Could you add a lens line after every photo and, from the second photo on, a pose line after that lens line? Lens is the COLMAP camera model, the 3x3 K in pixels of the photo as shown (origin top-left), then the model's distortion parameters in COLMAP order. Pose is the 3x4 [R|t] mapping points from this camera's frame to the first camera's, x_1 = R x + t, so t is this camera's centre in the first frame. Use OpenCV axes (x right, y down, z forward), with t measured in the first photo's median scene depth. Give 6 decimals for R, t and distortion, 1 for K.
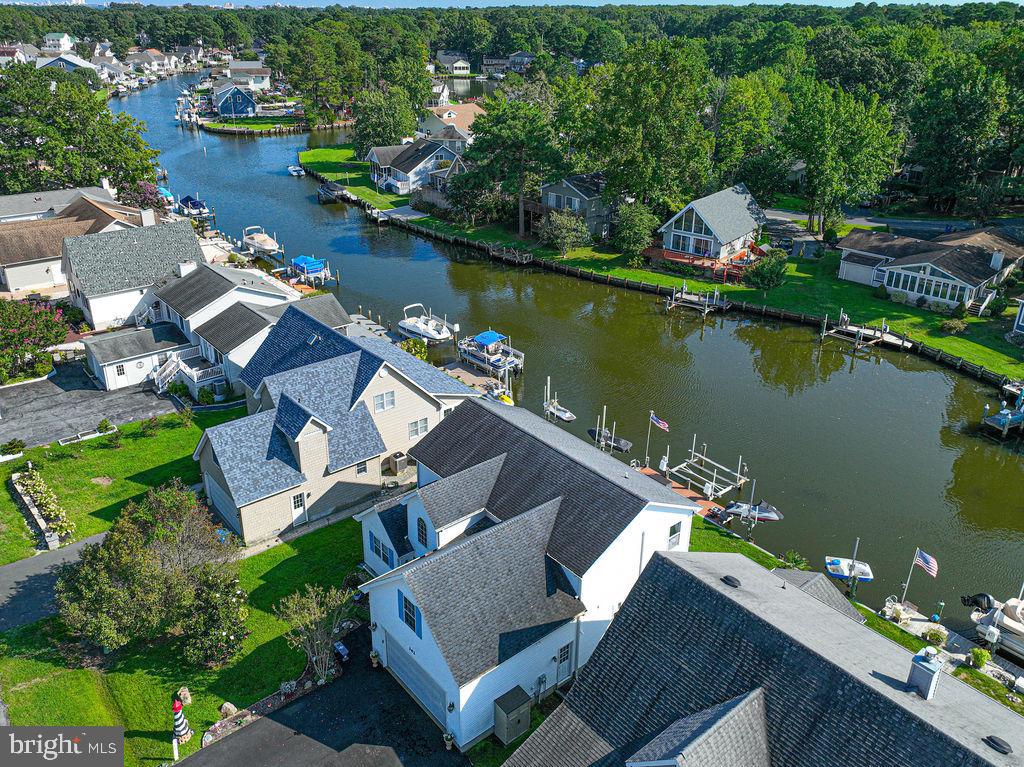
lens RADIAL K [[788.7, 0, 498.5], [0, 788.7, 383.7], [0, 0, 1]] dist [-0.006556, -0.001283]
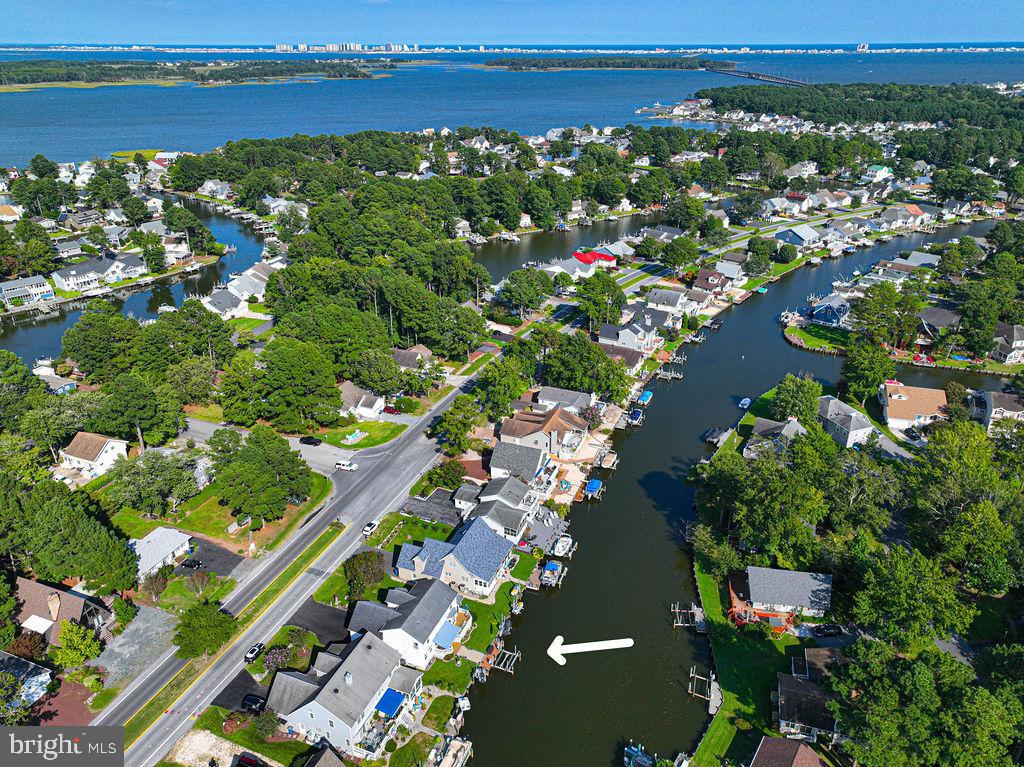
lens RADIAL K [[718.3, 0, 512.0], [0, 718.3, 383.5], [0, 0, 1]] dist [-0.004690, 0.018009]
pose [[0.480037, 0.364151, -0.798097, 1.303096], [-0.371190, 0.908633, 0.191323, -0.832733], [0.794847, 0.204403, 0.571347, -0.359415]]
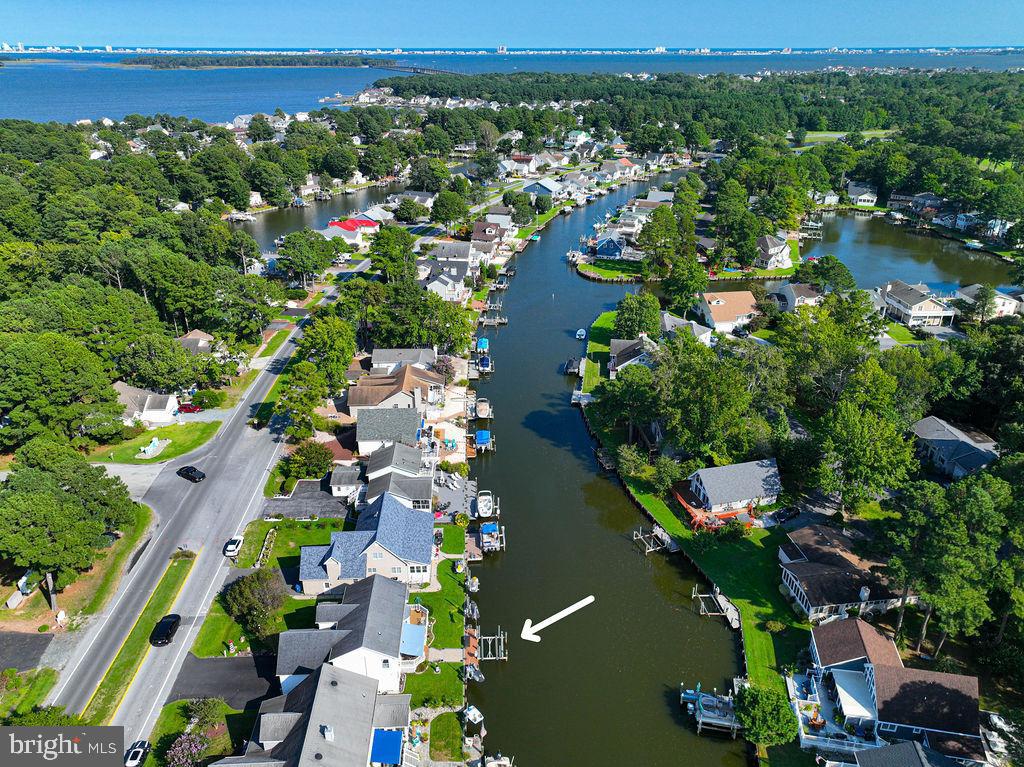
lens RADIAL K [[722.2, 0, 512.0], [0, 722.2, 383.5], [0, 0, 1]] dist [-0.000342, 0.005471]
pose [[0.803492, 0.241906, -0.543950, 0.825108], [-0.248941, 0.966525, 0.062113, -0.477603], [0.540767, 0.085504, 0.836816, -0.412748]]
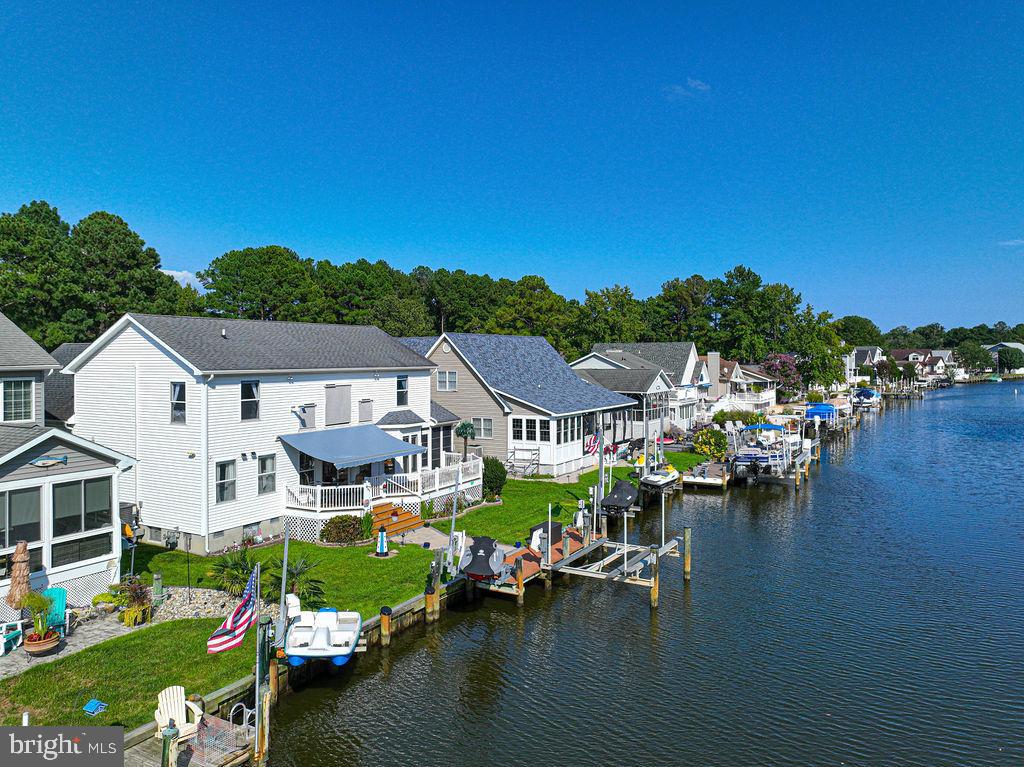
lens RADIAL K [[725.8, 0, 518.8], [0, 725.8, 367.4], [0, 0, 1]] dist [-0.000819, -0.002719]
pose [[0.356055, -0.002017, -0.934463, 0.491254], [-0.396558, 0.905161, -0.153053, 0.074312], [0.846148, 0.425064, 0.321487, 0.537545]]
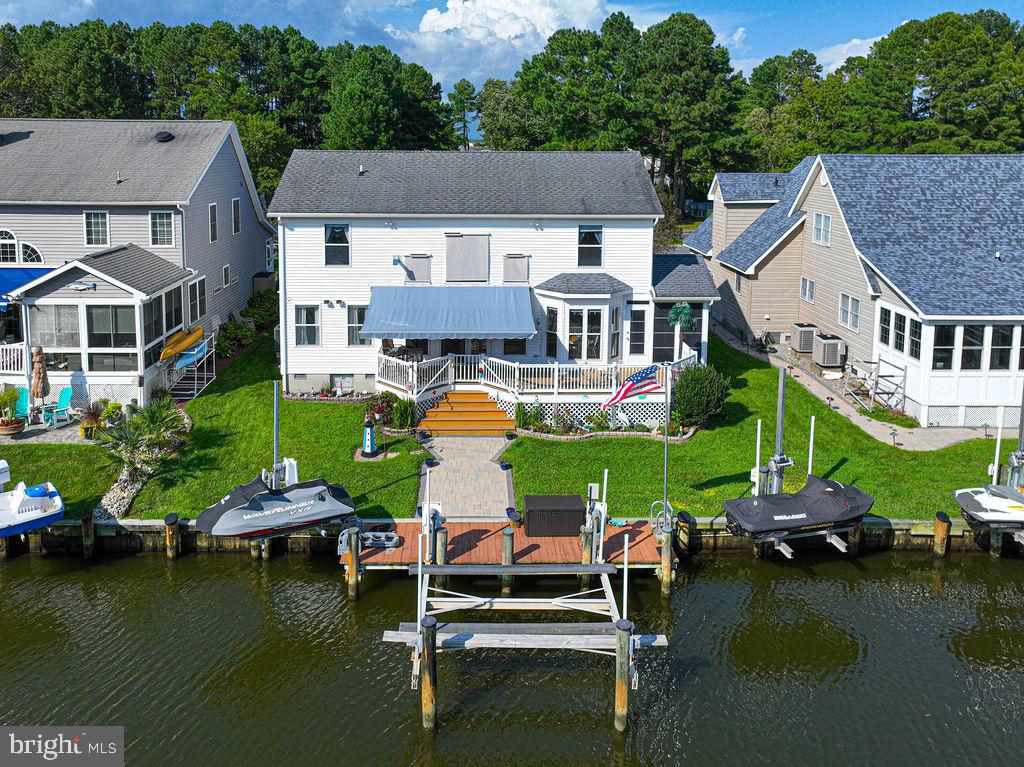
lens RADIAL K [[776.9, 0, 486.3], [0, 776.9, 201.5], [0, 0, 1]] dist [0.002571, 0.003179]
pose [[-0.620534, 0.043117, -0.782993, 0.348833], [-0.352177, 0.876806, 0.327388, -0.072994], [0.700649, 0.478908, -0.528903, 0.776089]]
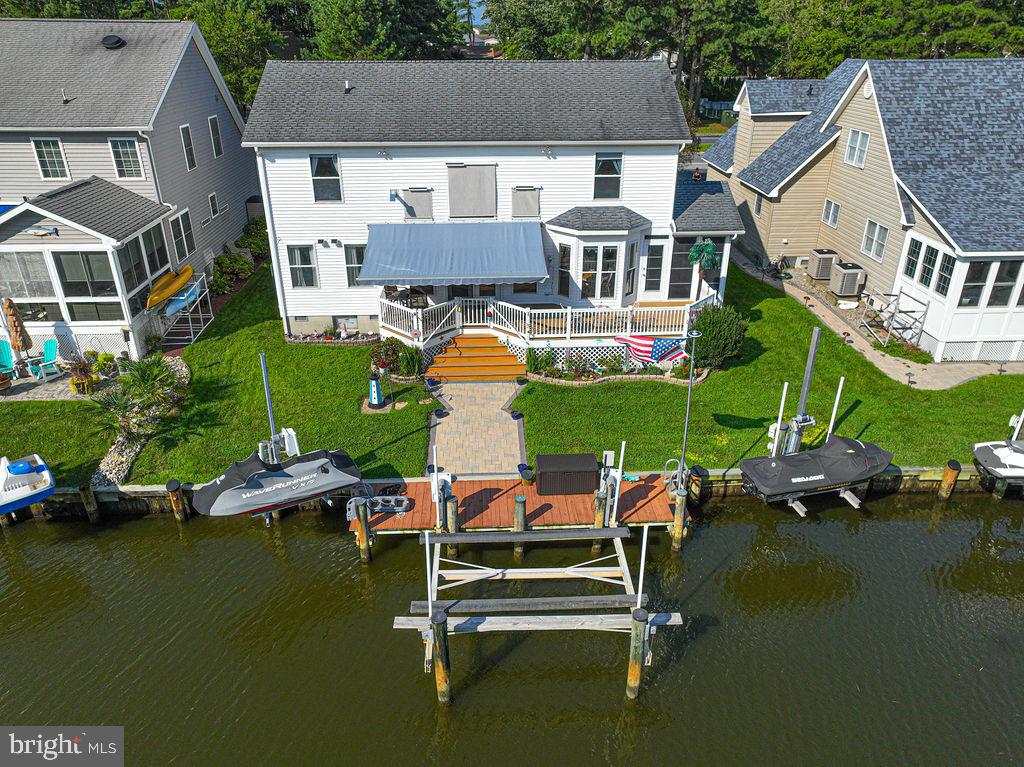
lens RADIAL K [[737.8, 0, 518.7], [0, 737.8, 364.7], [0, 0, 1]] dist [-0.008350, 0.031023]
pose [[-0.595119, 0.321617, -0.736475, 0.313336], [-0.355382, 0.716629, 0.600122, -0.069536], [0.720789, 0.618874, -0.312182, 0.747853]]
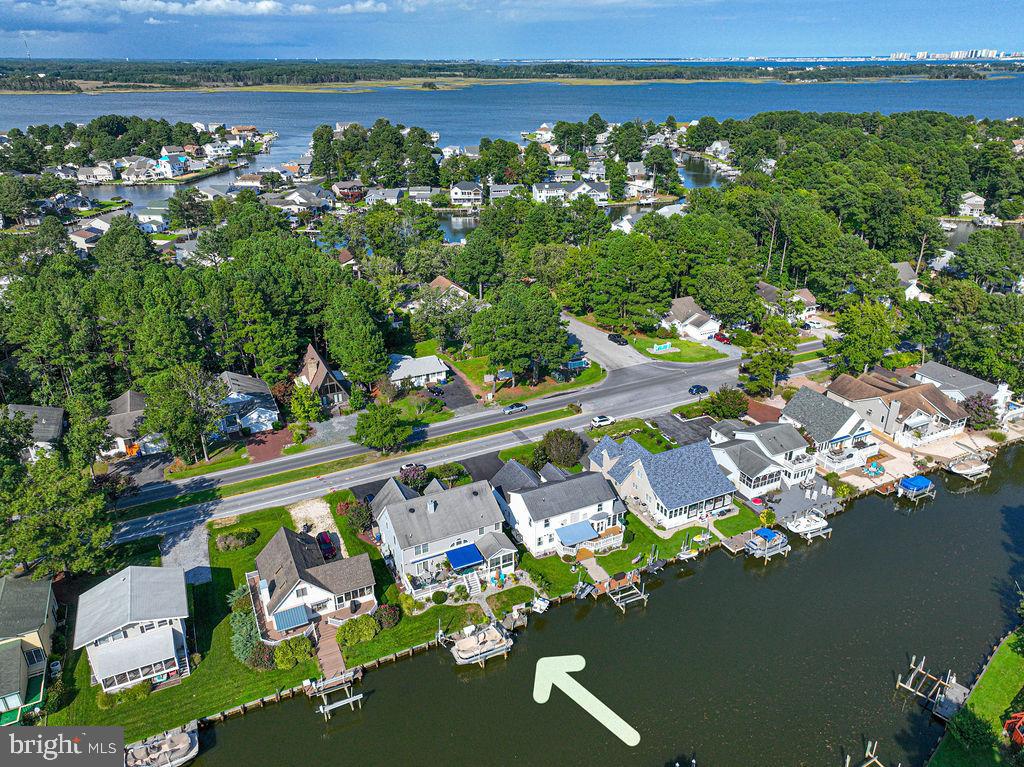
lens RADIAL K [[718.3, 0, 512.0], [0, 718.3, 383.5], [0, 0, 1]] dist [-0.004690, 0.018009]
pose [[-0.235987, 0.392992, -0.888745, 1.224085], [-0.416861, 0.785210, 0.457899, -0.710777], [0.877802, 0.478542, -0.021476, 0.392931]]
